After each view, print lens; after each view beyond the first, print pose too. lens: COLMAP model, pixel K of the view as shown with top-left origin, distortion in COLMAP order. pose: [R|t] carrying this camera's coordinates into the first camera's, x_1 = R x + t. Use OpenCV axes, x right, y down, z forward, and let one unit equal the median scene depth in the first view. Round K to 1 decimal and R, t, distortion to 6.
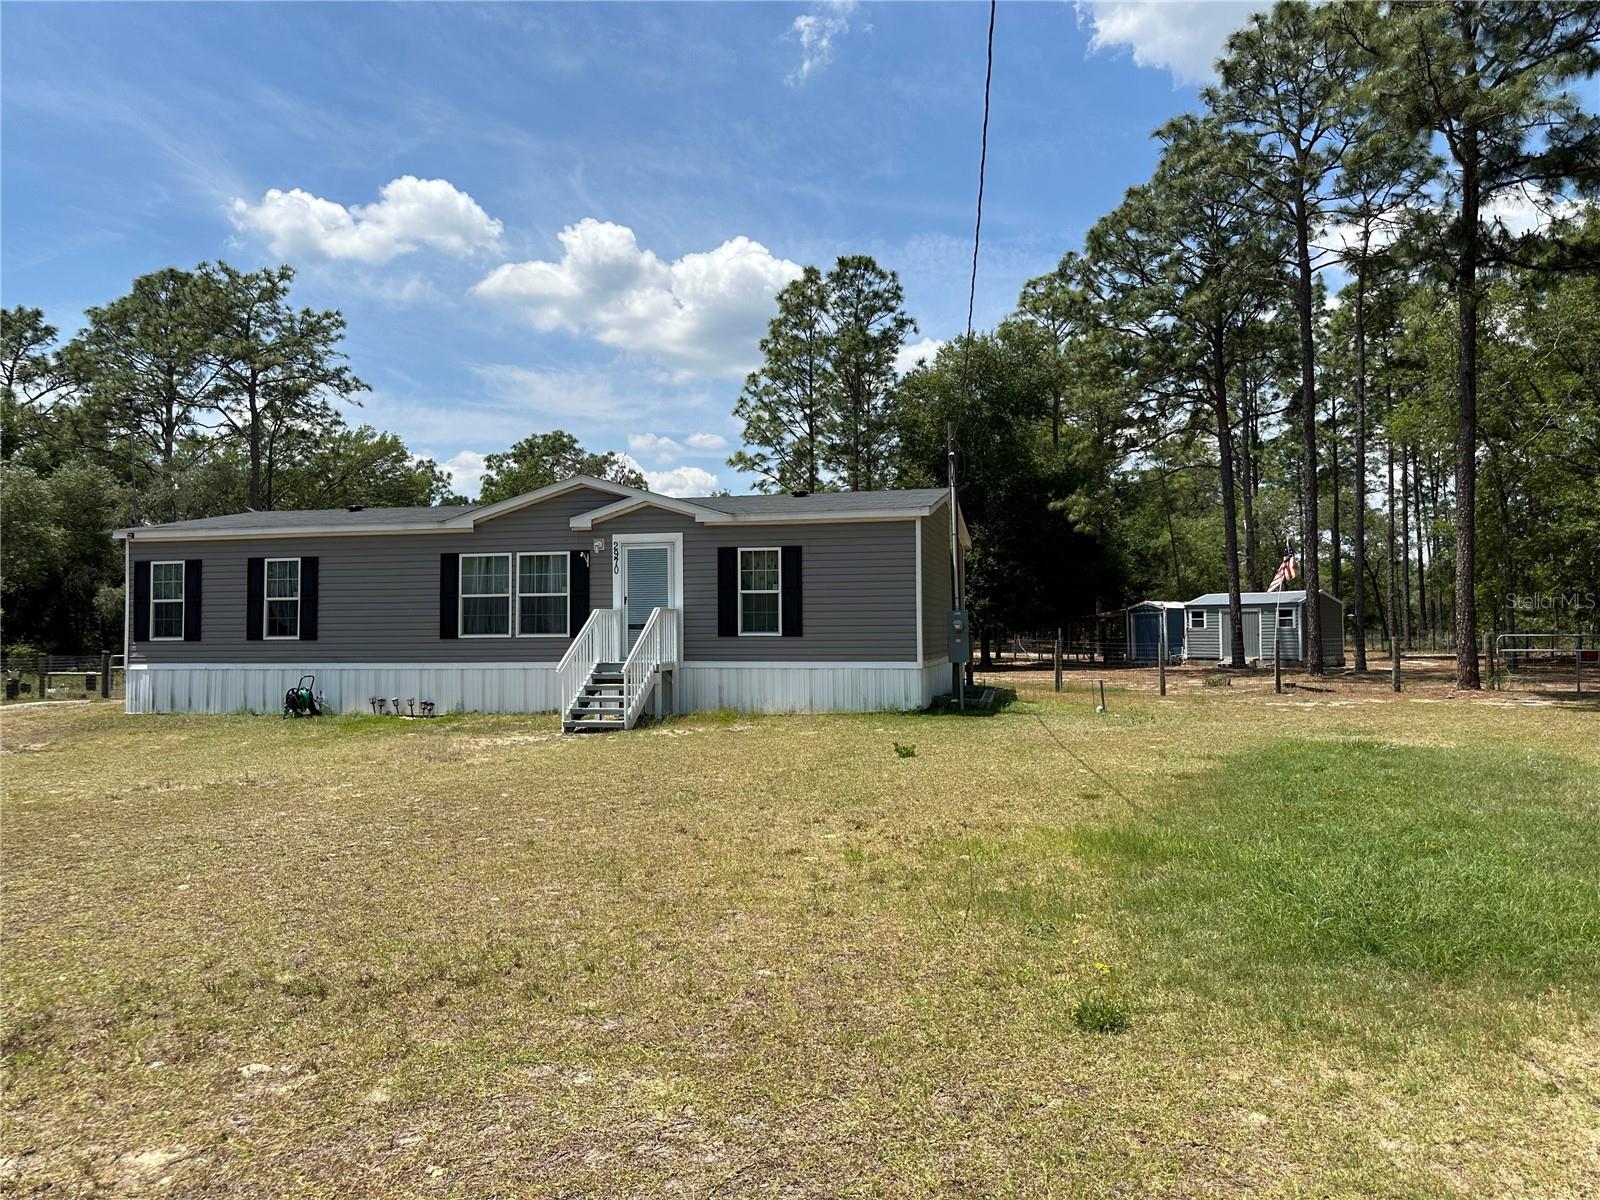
lens RADIAL K [[1126.8, 0, 814.3], [0, 1126.8, 586.8], [0, 0, 1]] dist [0.054434, -0.065709]
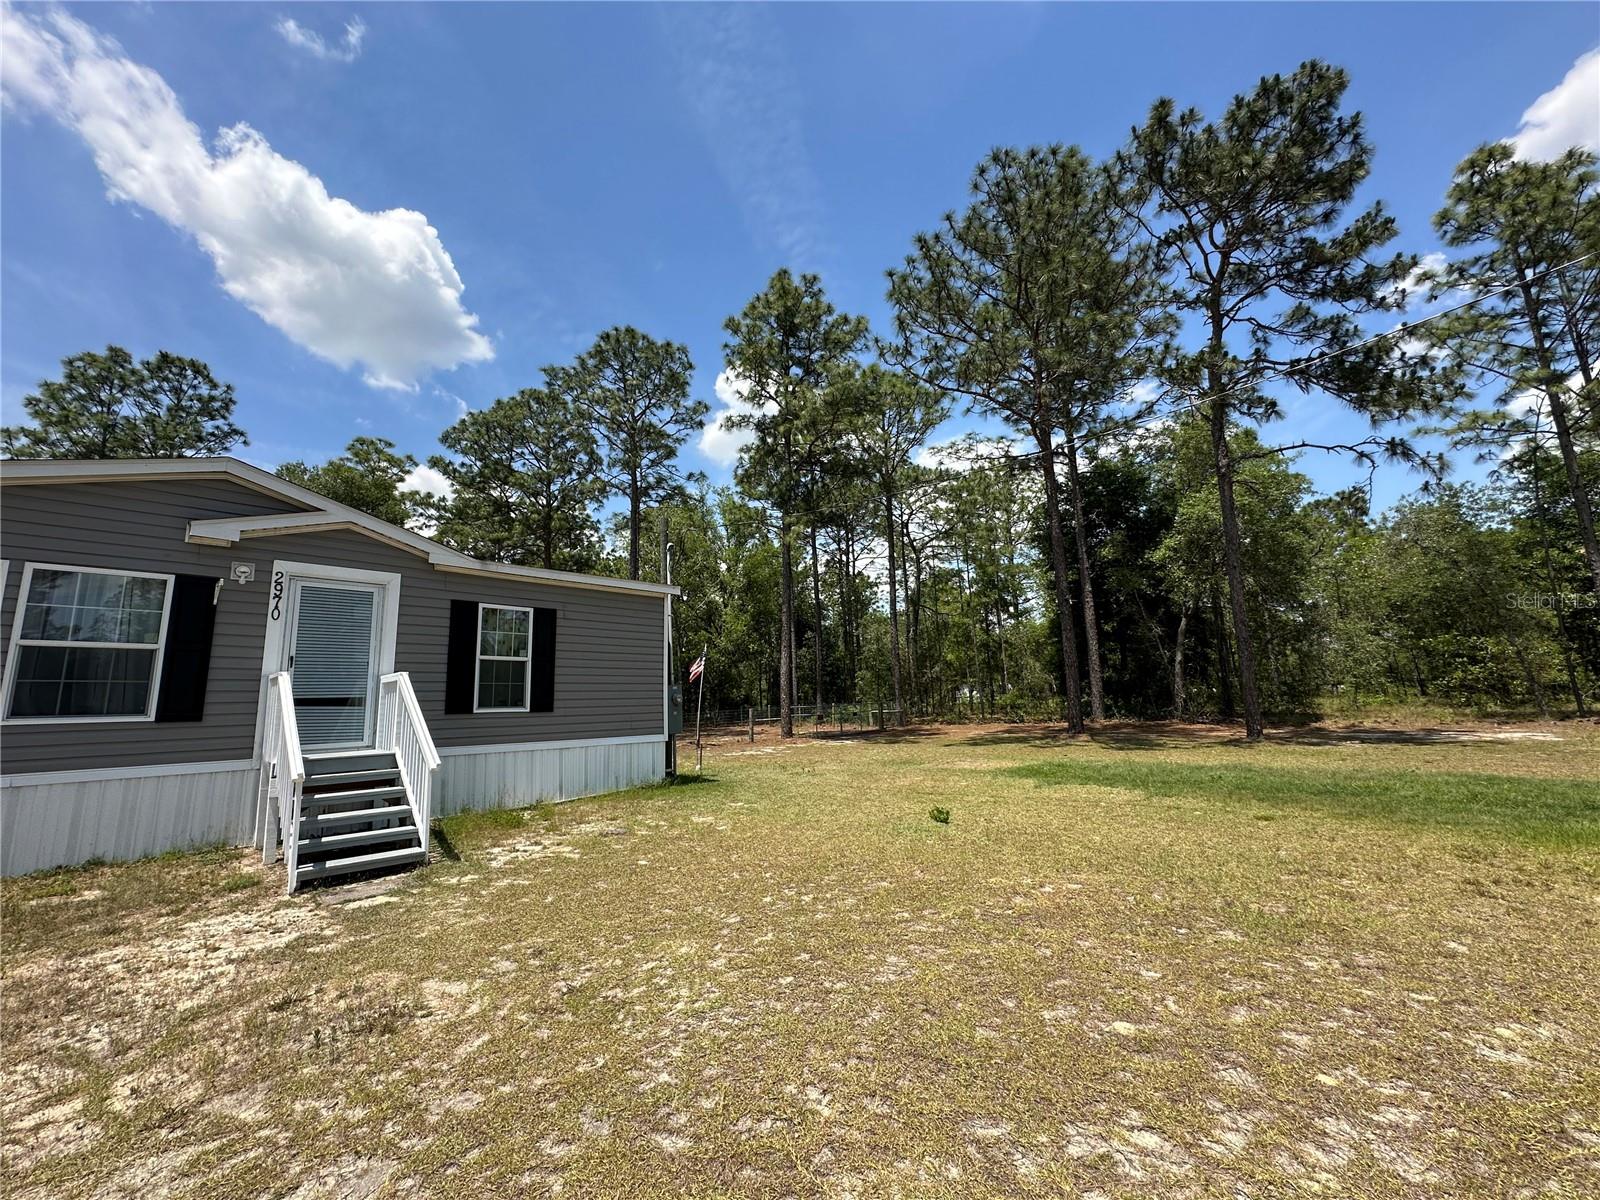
lens RADIAL K [[639.1, 0, 796.2], [0, 639.1, 598.1], [0, 0, 1]] dist [-0.003127, 0.001477]
pose [[0.522470, 0.131628, 0.842436, -0.331472], [-0.008595, 0.988775, -0.149162, 0.028353], [-0.852614, 0.070693, 0.517737, 0.549503]]
